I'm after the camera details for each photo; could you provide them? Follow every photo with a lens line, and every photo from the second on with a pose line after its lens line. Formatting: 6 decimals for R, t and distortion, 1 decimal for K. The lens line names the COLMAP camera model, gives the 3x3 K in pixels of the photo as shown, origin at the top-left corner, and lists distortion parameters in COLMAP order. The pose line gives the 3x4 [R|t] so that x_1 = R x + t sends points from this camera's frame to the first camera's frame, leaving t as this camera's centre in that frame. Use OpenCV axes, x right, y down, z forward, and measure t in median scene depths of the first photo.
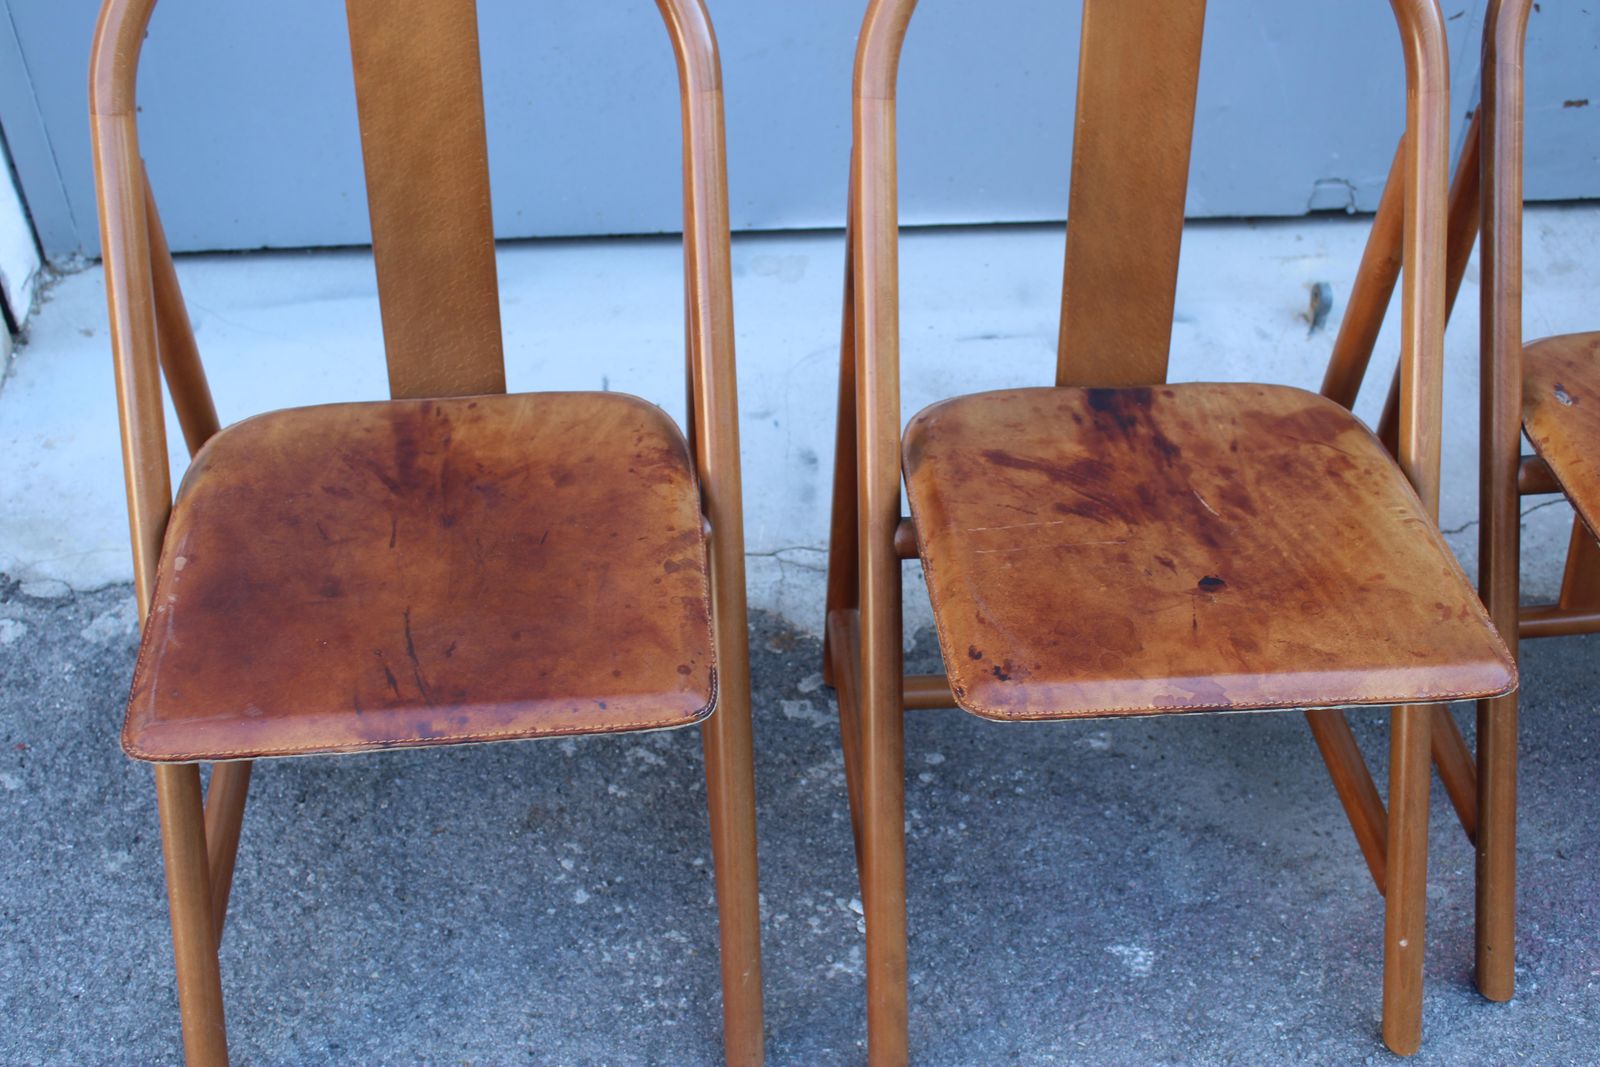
lens RADIAL K [[1740.0, 0, 790.9], [0, 1740.0, 529.5], [0, 0, 1]] dist [-0.114344, 0.128458]
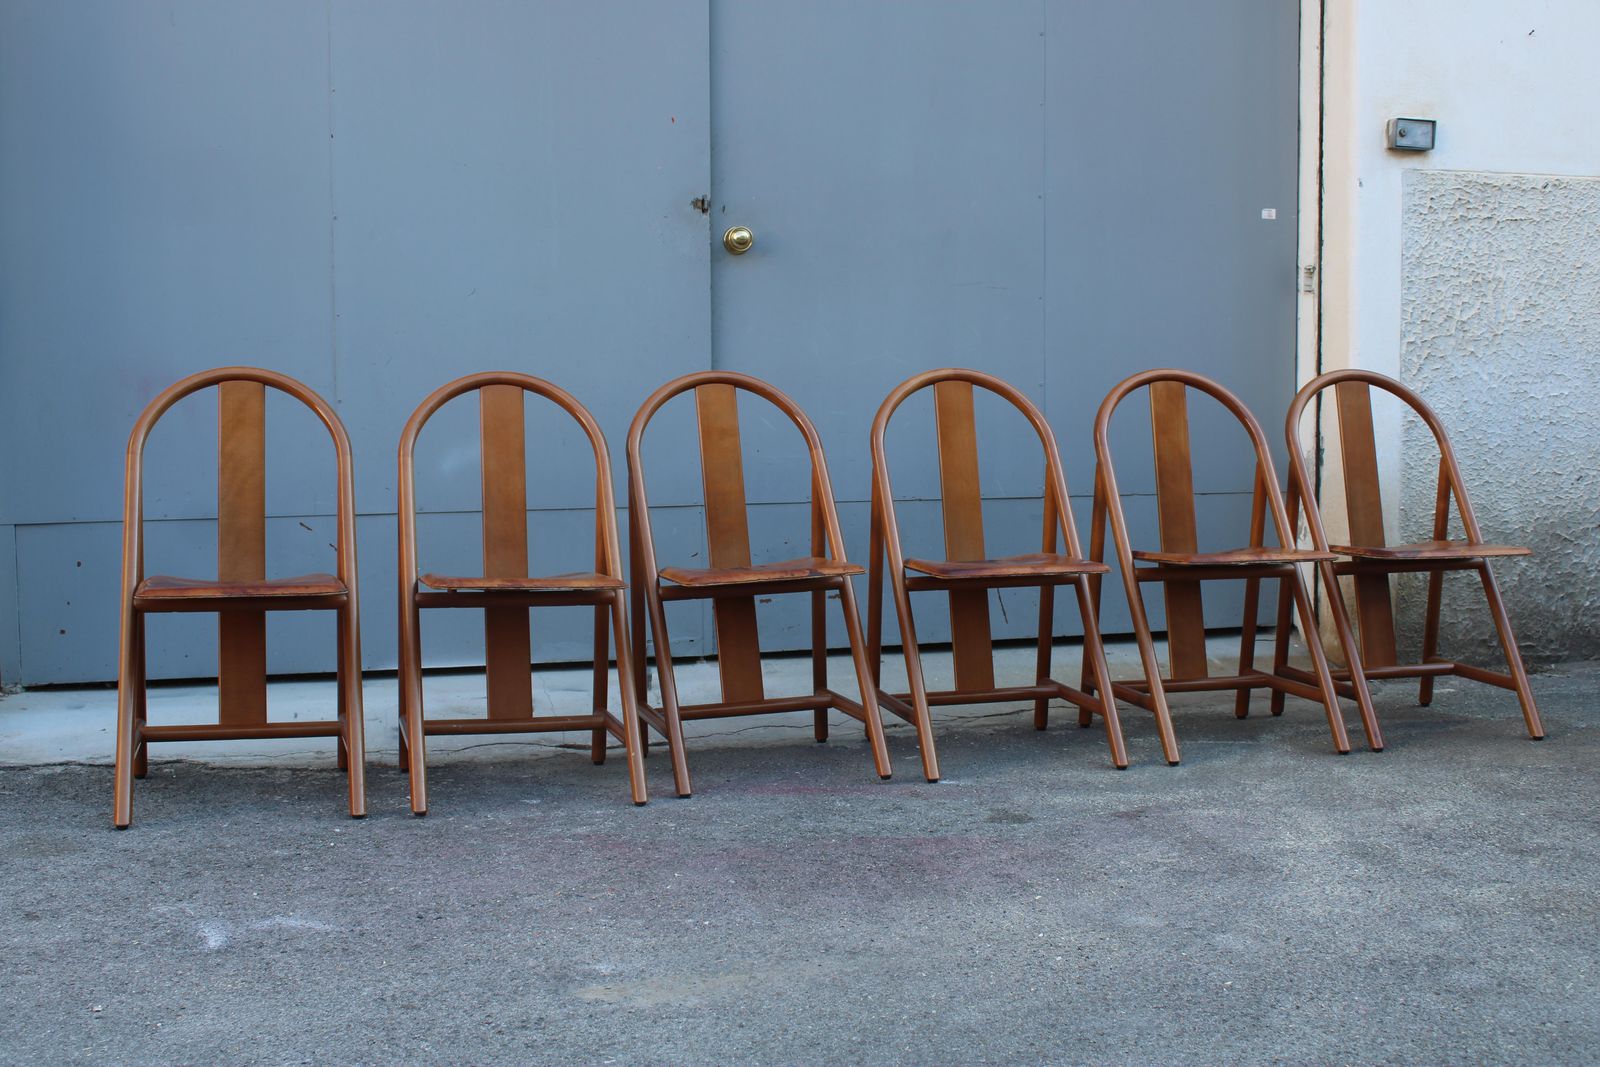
lens RADIAL K [[1740.0, 0, 790.9], [0, 1740.0, 529.5], [0, 0, 1]] dist [-0.114344, 0.128458]
pose [[0.979484, -0.018677, 0.200657, 0.073936], [0.135824, 0.796747, -0.588852, 1.246536], [-0.148875, 0.604025, 0.782937, -0.984067]]
